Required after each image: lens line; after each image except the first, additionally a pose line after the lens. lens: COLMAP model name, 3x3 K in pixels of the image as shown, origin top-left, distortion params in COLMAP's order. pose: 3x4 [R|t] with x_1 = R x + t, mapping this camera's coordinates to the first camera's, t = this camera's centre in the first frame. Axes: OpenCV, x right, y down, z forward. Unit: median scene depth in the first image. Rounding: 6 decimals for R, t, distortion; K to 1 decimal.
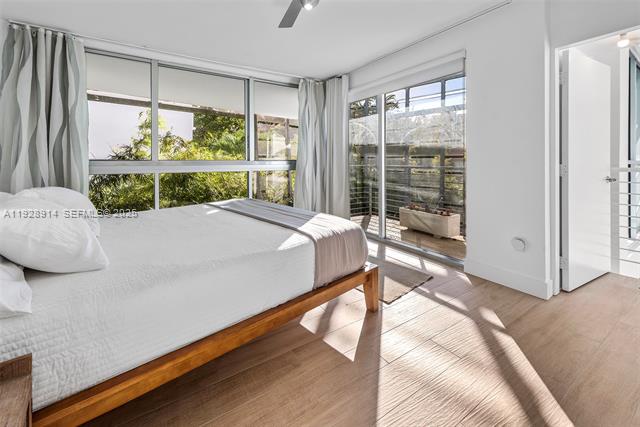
lens RADIAL K [[252.3, 0, 324.9], [0, 252.3, 216.2], [0, 0, 1]] dist [0.002679, 0.000159]
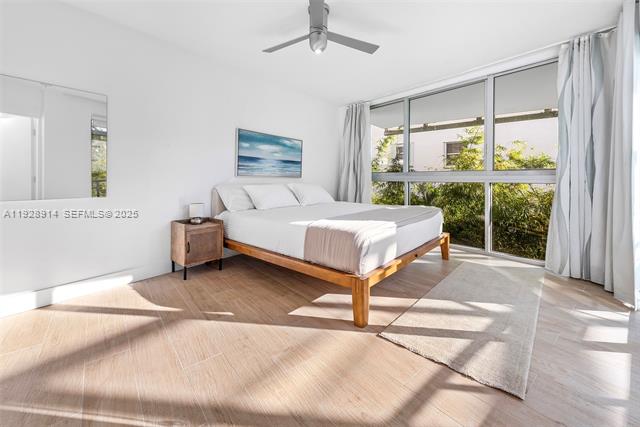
lens RADIAL K [[252.3, 0, 324.9], [0, 252.3, 216.2], [0, 0, 1]] dist [0.002679, 0.000159]
pose [[0.161776, 0.161460, -0.973529, 0.537398], [-0.214992, 0.968594, 0.124916, -0.054751], [0.963124, 0.189092, 0.191408, 0.333329]]
